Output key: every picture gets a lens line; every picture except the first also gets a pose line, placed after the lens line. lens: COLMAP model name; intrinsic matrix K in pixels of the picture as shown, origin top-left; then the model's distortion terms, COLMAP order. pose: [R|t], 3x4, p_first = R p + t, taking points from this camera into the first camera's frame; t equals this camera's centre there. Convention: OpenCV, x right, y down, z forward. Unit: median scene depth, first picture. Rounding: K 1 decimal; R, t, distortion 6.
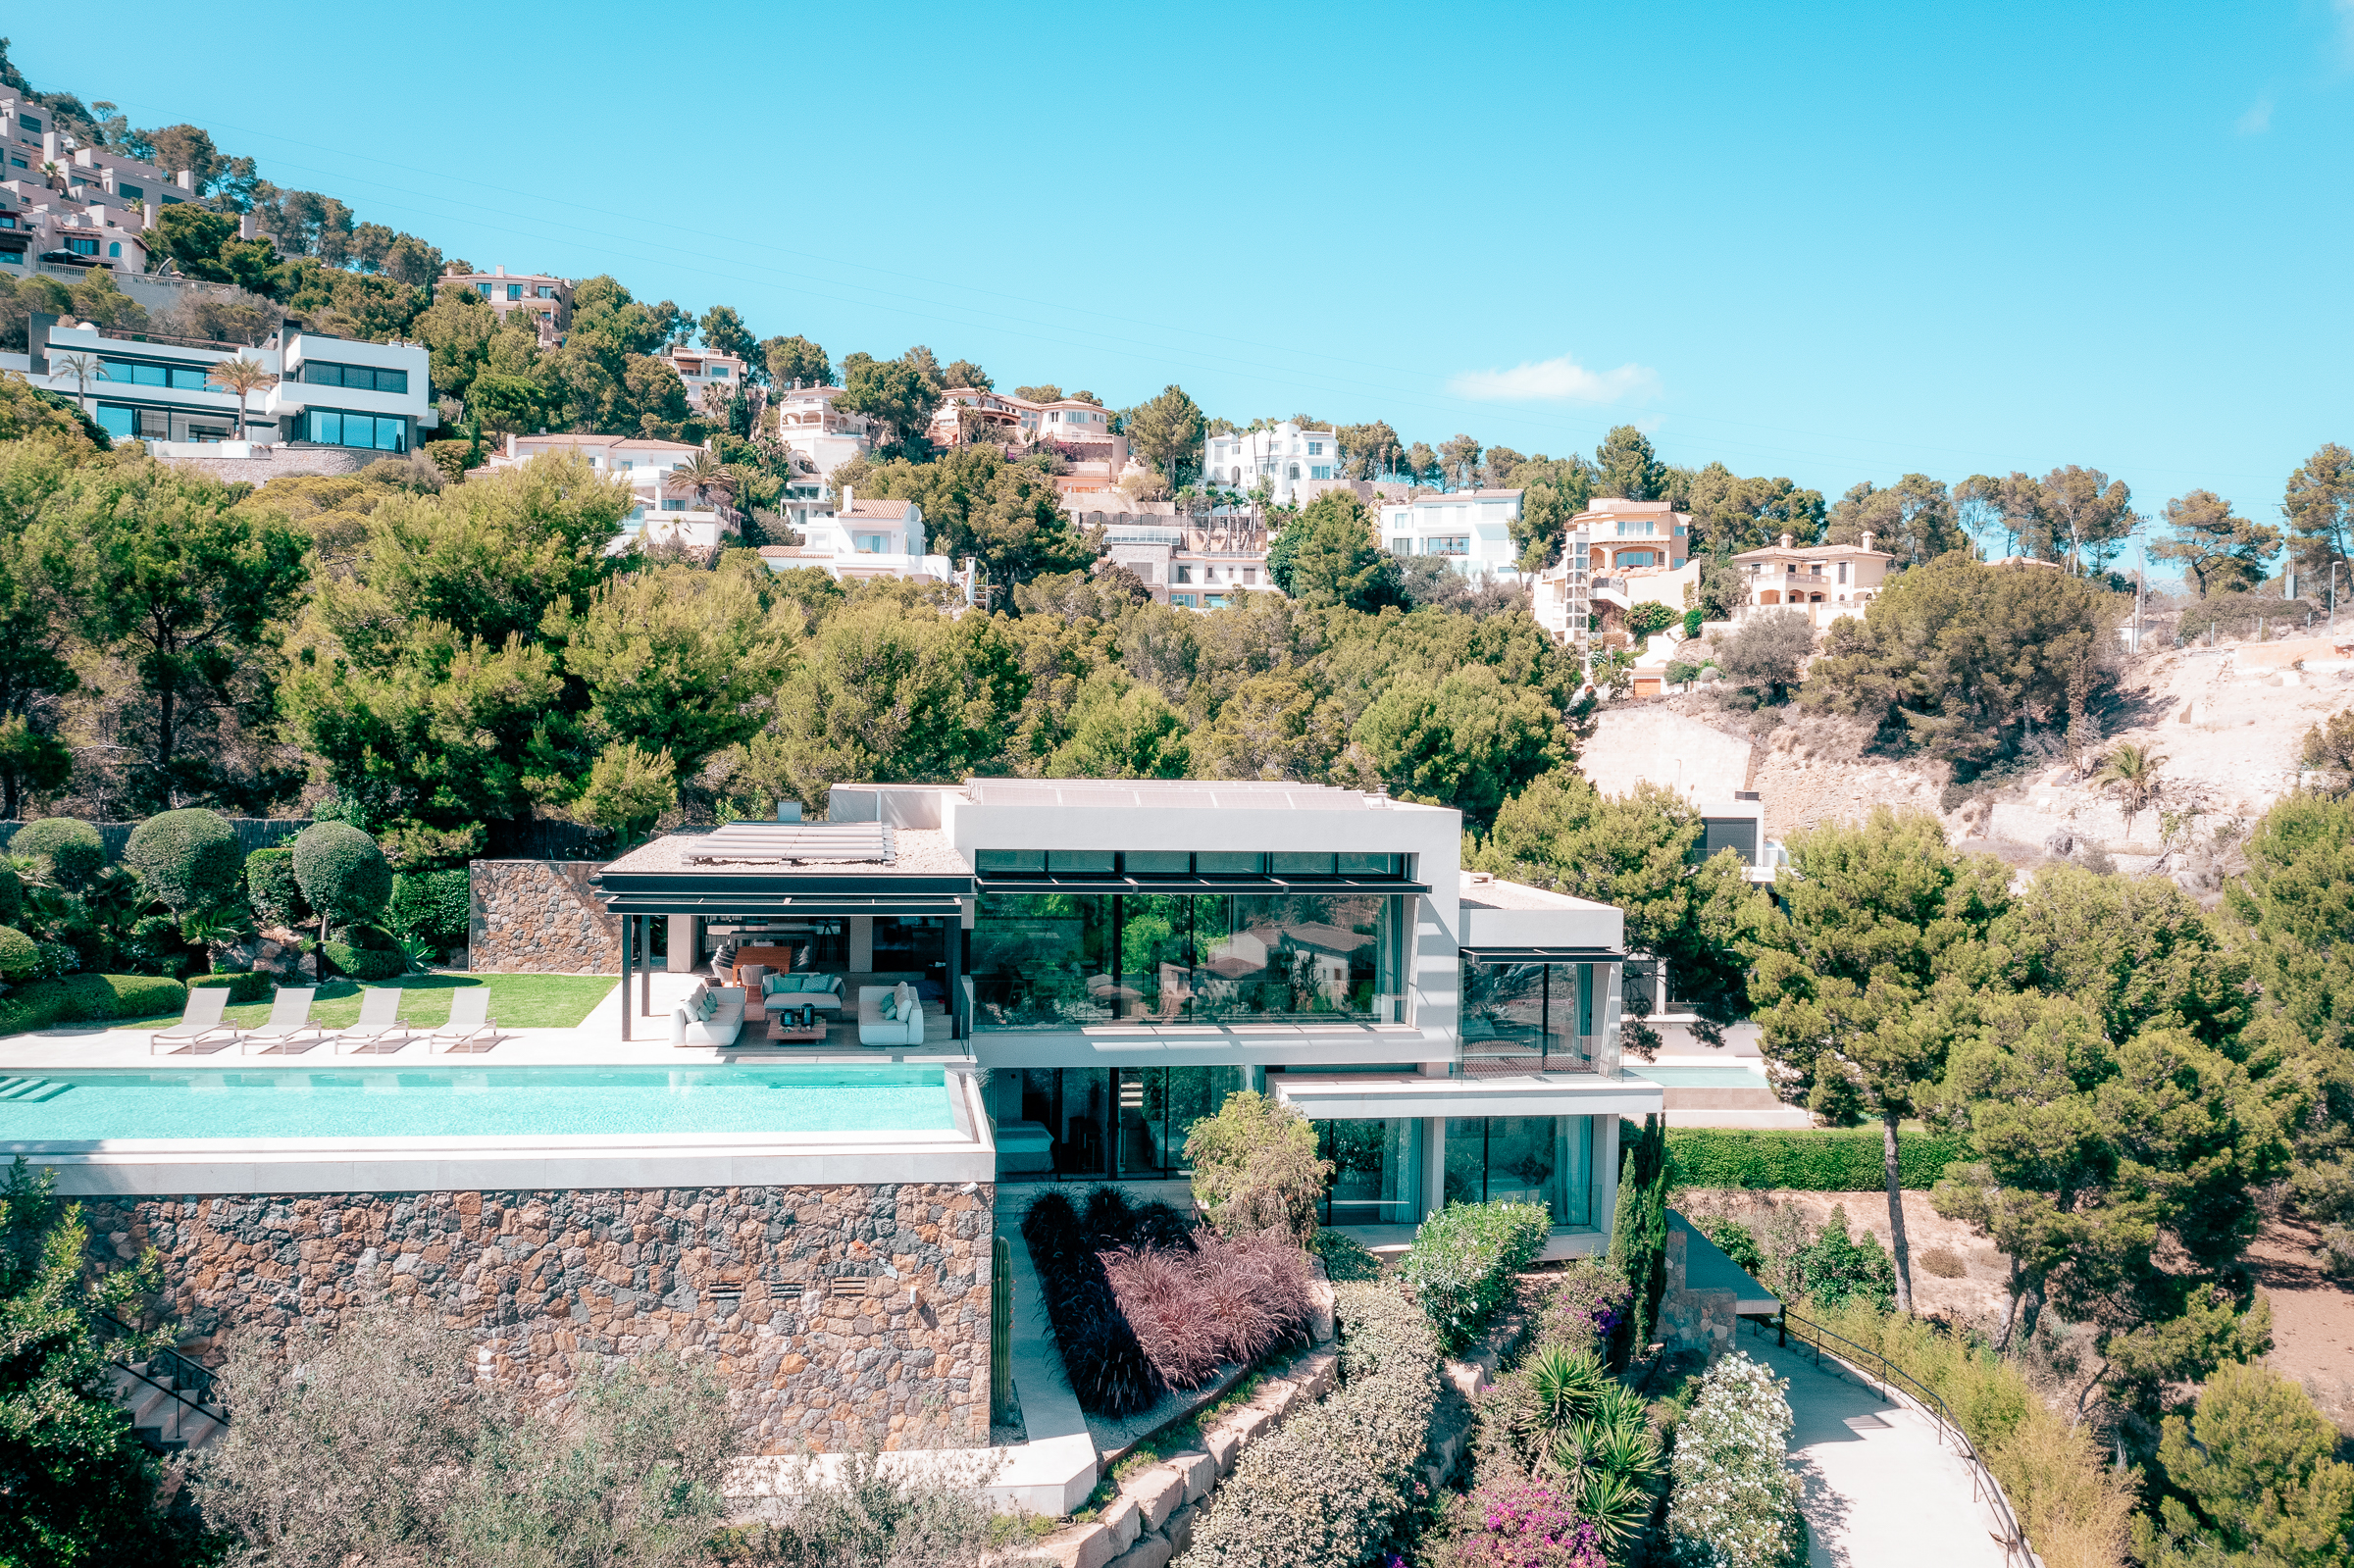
lens RADIAL K [[1841.5, 0, 1177.0], [0, 1841.5, 784.0], [0, 0, 1]] dist [-0.031190, 0.005182]
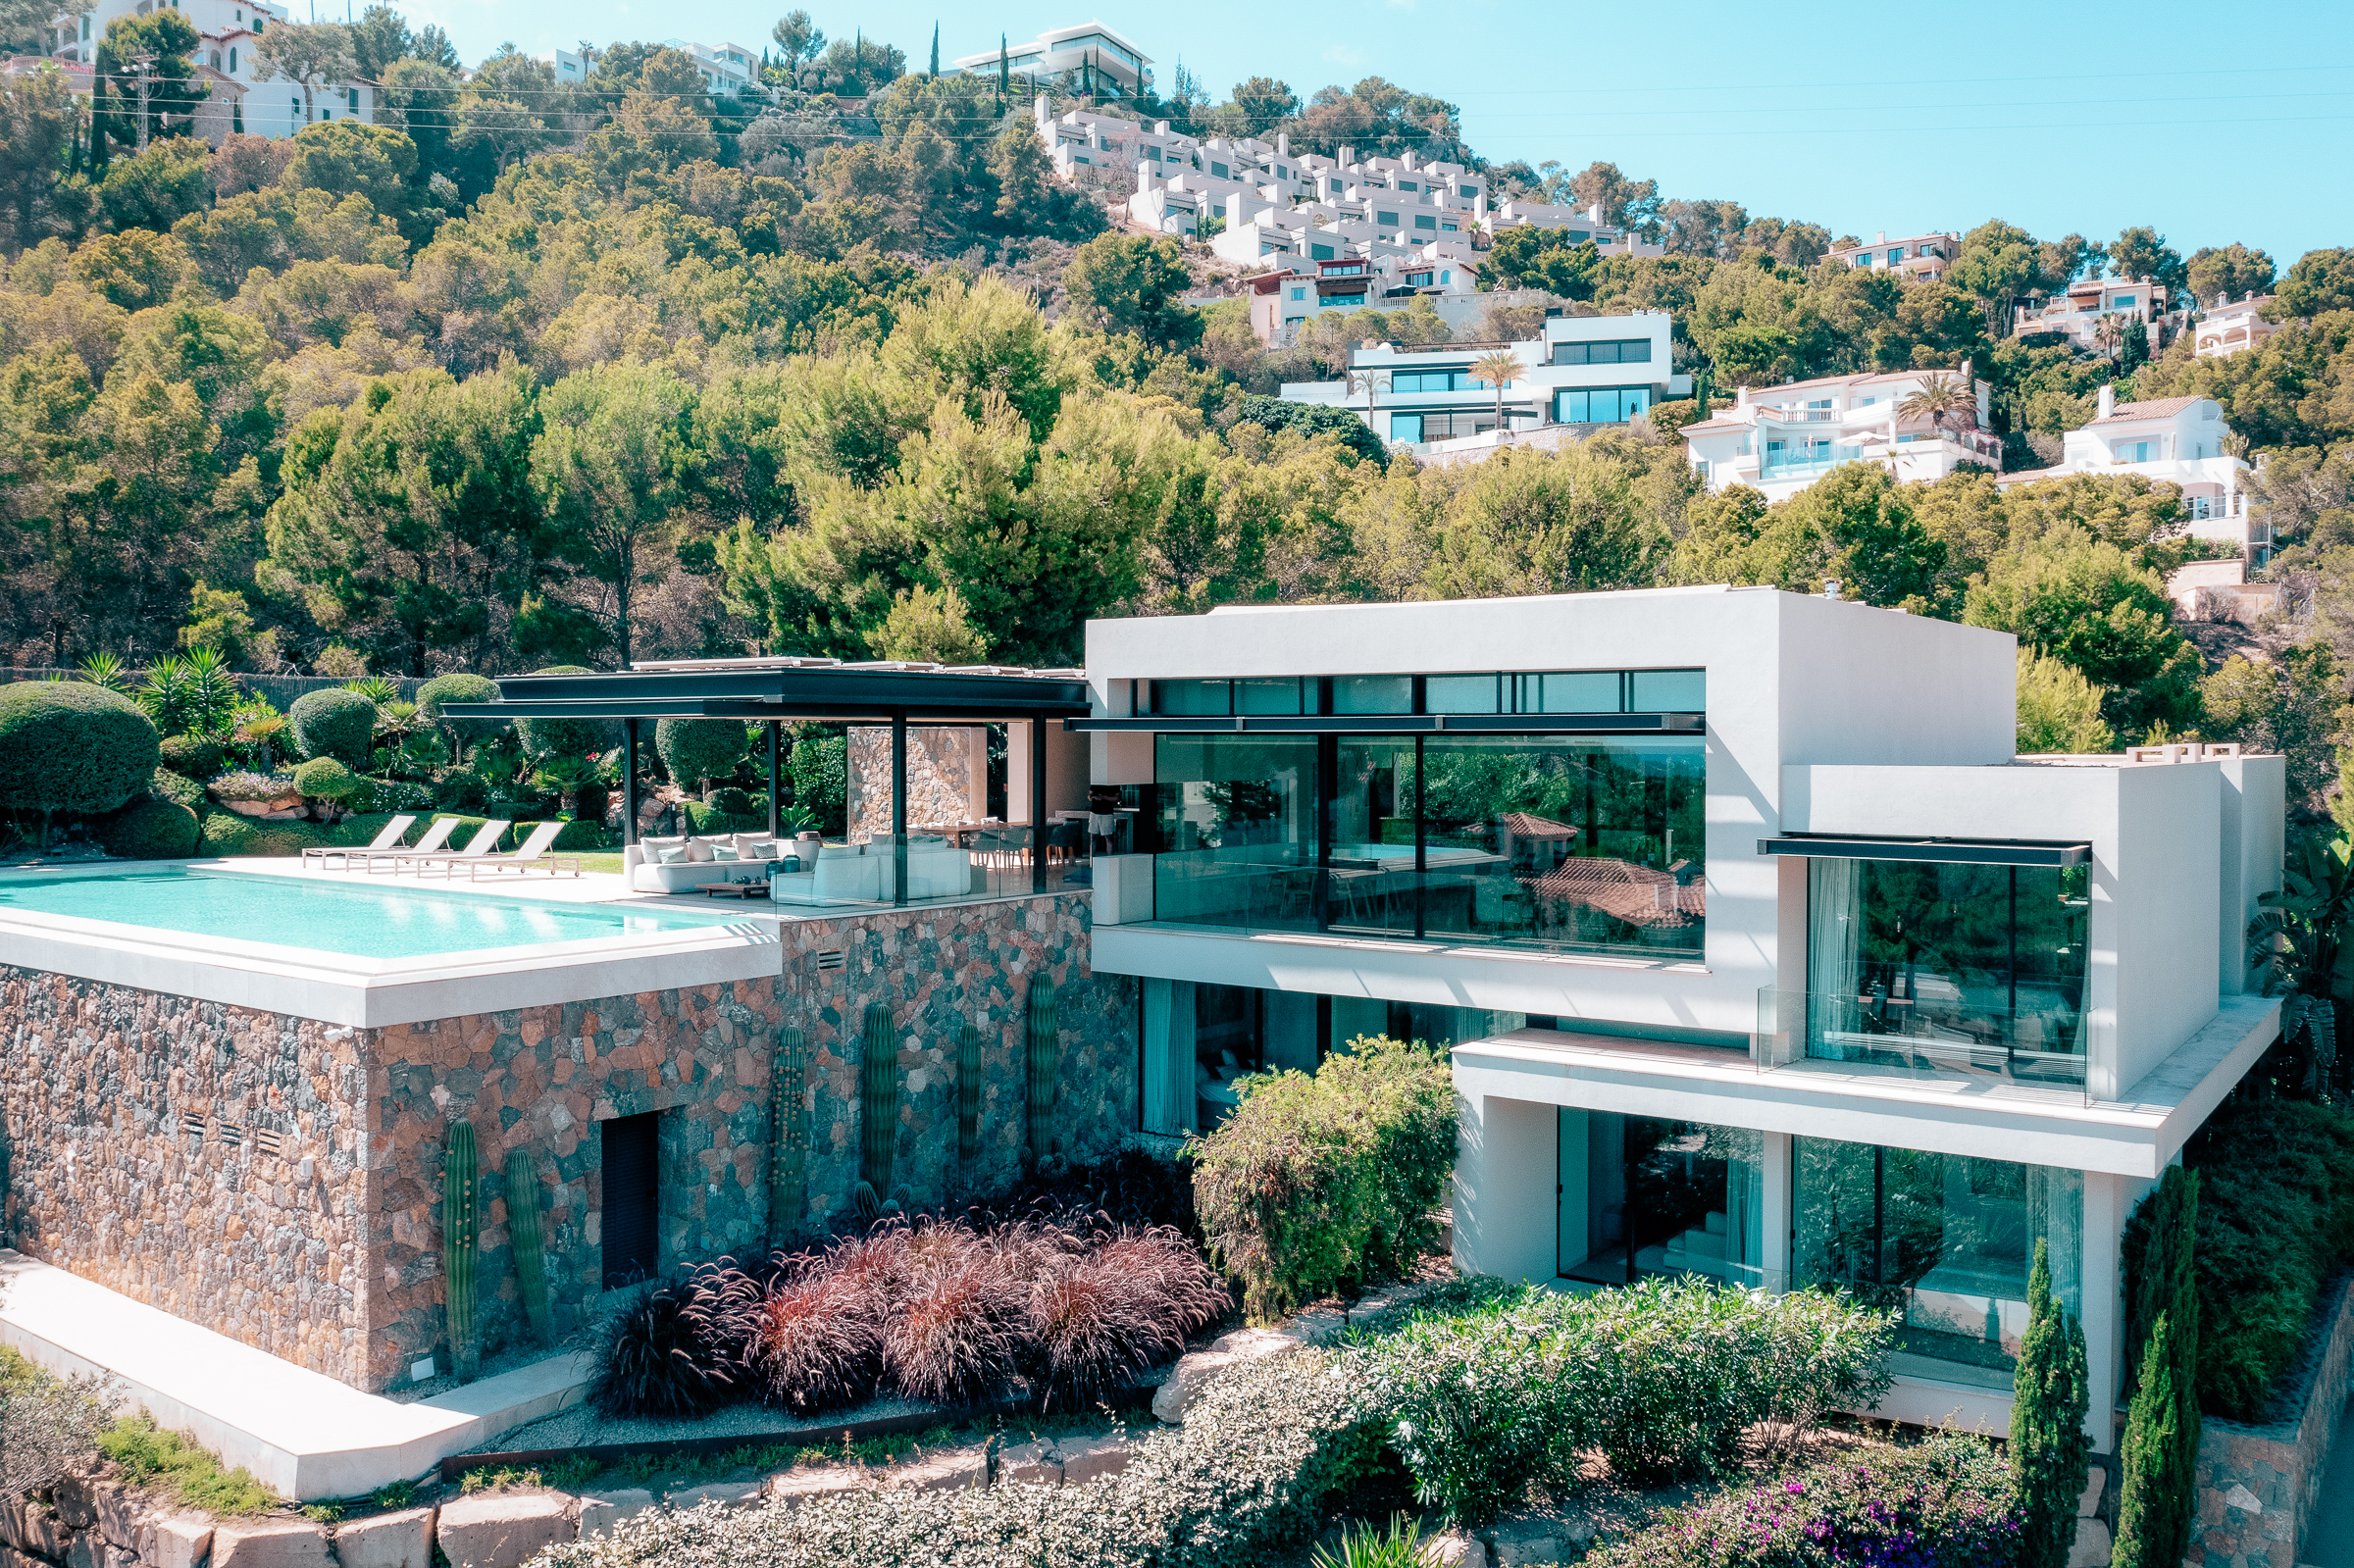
lens RADIAL K [[1875.0, 0, 1174.6], [0, 1875.0, 757.9], [0, 0, 1]] dist [-0.032090, 0.004957]
pose [[0.693088, -0.012627, -0.720743, 0.108455], [-0.005248, 0.999732, -0.022562, 0.020079], [0.720834, 0.019420, 0.692835, 0.116705]]
